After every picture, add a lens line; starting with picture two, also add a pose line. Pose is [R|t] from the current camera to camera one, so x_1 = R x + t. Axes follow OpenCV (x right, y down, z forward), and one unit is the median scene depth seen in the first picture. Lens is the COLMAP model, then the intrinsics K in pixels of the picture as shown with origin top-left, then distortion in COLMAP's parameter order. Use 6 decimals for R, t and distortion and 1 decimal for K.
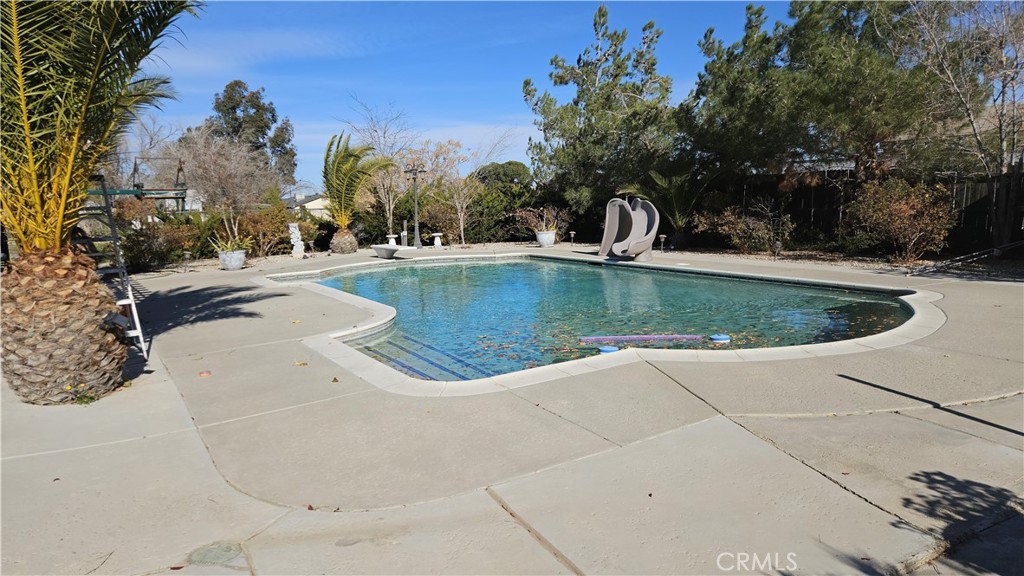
lens RADIAL K [[678.4, 0, 513.2], [0, 678.4, 293.5], [0, 0, 1]] dist [0.075818, -0.063673]
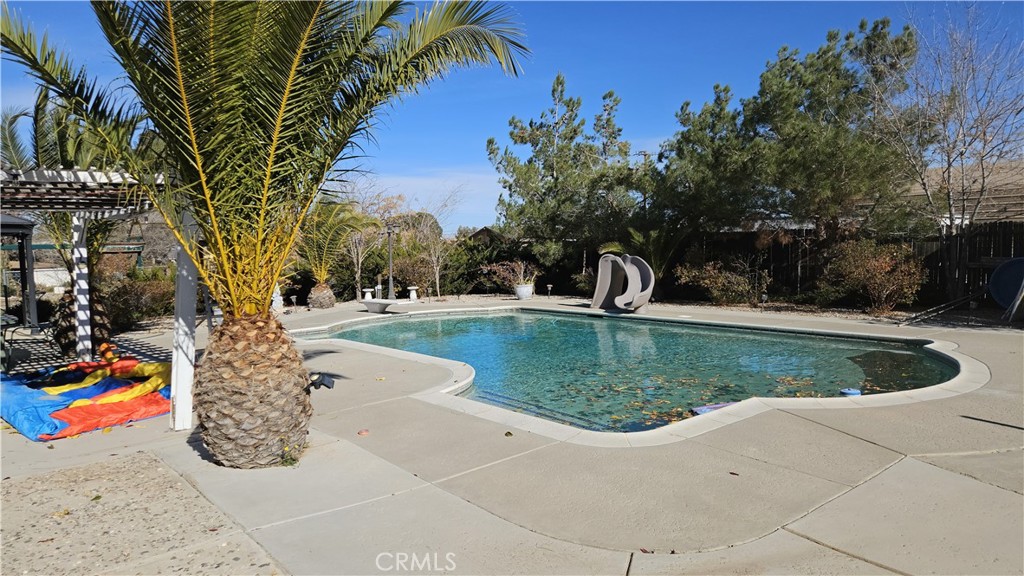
lens RADIAL K [[678.4, 0, 509.8], [0, 678.4, 280.7], [0, 0, 1]] dist [0.075818, -0.063673]
pose [[0.991803, -0.004506, 0.127700, -0.132889], [0.016262, 0.995702, -0.091174, -0.004563], [-0.126740, 0.092503, 0.987613, -0.020084]]
